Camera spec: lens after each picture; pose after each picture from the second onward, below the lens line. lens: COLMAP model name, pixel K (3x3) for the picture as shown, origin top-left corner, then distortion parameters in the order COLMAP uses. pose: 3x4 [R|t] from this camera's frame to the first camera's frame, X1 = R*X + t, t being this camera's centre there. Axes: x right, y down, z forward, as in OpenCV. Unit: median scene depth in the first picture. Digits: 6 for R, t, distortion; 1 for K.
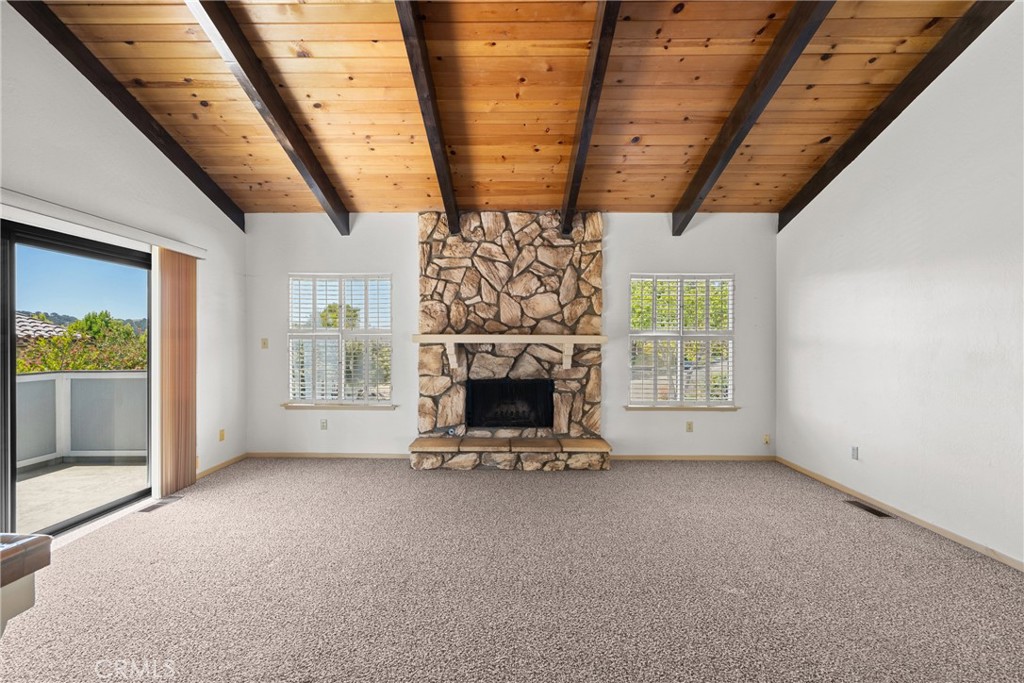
lens RADIAL K [[465.4, 0, 508.3], [0, 465.4, 340.7], [0, 0, 1]] dist [-0.002456, 0.000258]
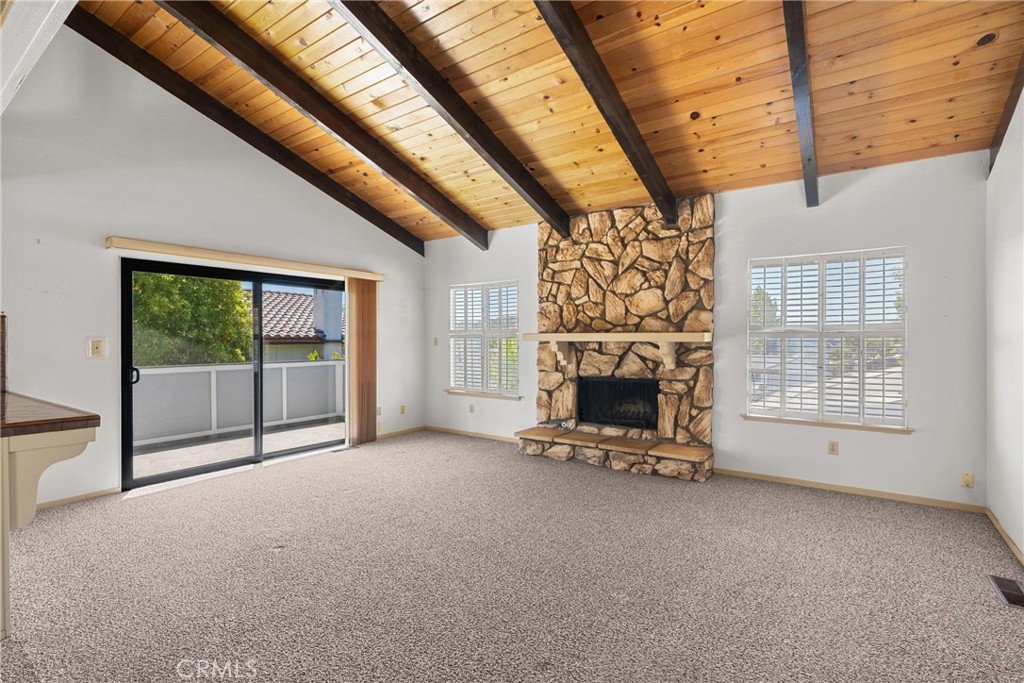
lens RADIAL K [[485.9, 0, 506.9], [0, 485.9, 339.2], [0, 0, 1]] dist [0.001531, 0.000833]
pose [[0.818846, -0.003443, -0.574003, 0.411428], [0.003753, 0.999993, -0.000643, 0.000520], [0.574001, -0.001628, 0.818853, 0.015478]]
